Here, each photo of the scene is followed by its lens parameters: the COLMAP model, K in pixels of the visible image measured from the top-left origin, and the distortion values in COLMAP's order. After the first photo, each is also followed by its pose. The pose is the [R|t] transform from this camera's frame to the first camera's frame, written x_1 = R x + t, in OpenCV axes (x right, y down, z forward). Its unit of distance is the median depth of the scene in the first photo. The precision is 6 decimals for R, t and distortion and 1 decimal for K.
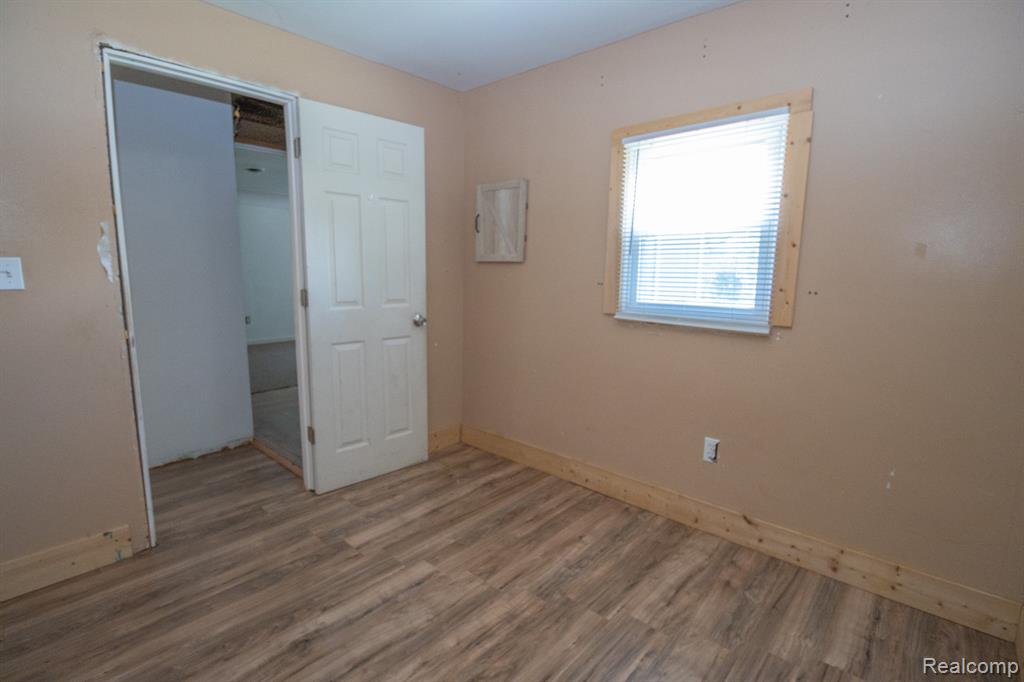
lens RADIAL K [[476.1, 0, 507.6], [0, 476.1, 335.8], [0, 0, 1]] dist [-0.005770, -0.007608]
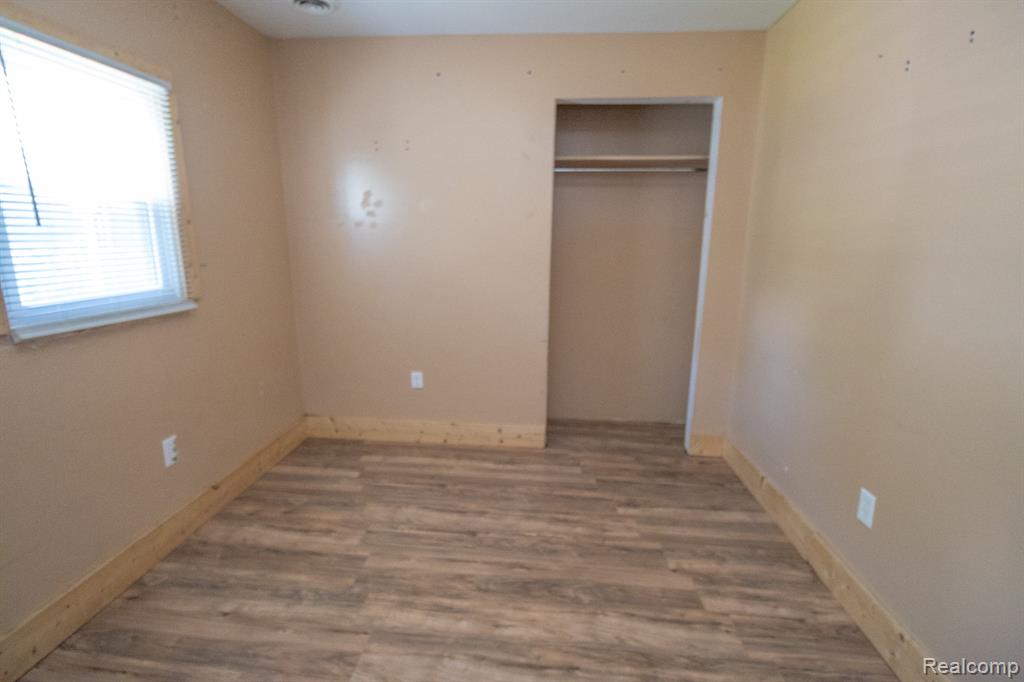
lens RADIAL K [[476.1, 0, 508.7], [0, 476.1, 335.9], [0, 0, 1]] dist [-0.005770, -0.007608]
pose [[-0.612496, -0.177204, 0.770355, -0.668562], [0.093226, 0.951554, 0.293008, -0.183117], [-0.784957, 0.251283, -0.566304, 1.051337]]
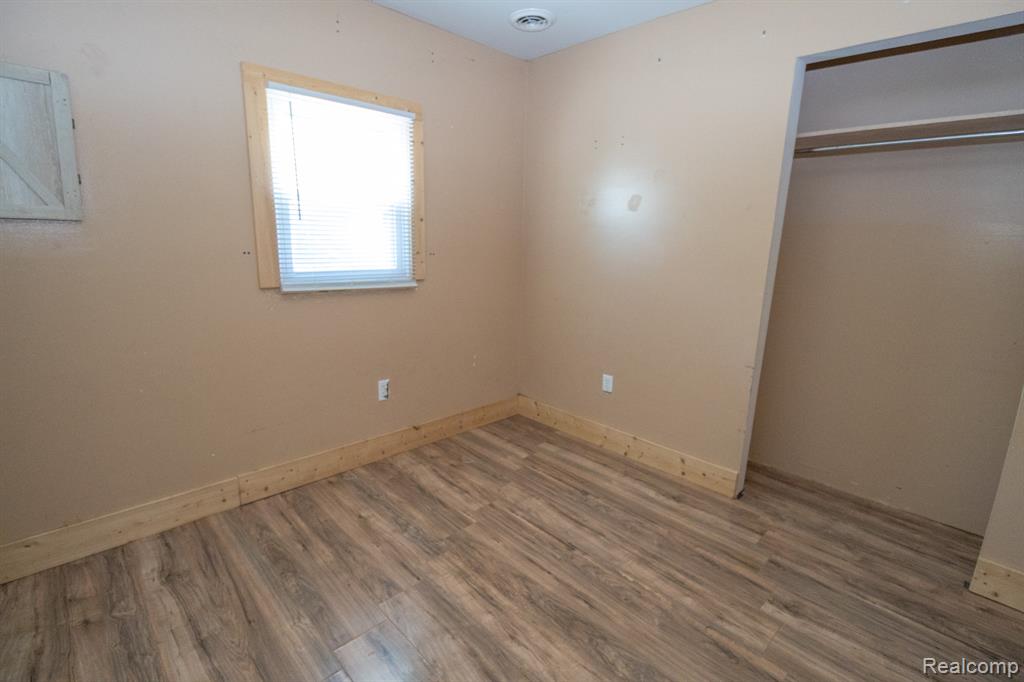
lens RADIAL K [[476.1, 0, 512.7], [0, 476.1, 335.2], [0, 0, 1]] dist [-0.005770, -0.007608]
pose [[0.056520, -0.209035, 0.976274, -0.765361], [0.111726, 0.973019, 0.201870, -0.109177], [-0.992130, 0.097666, 0.078349, 0.631835]]
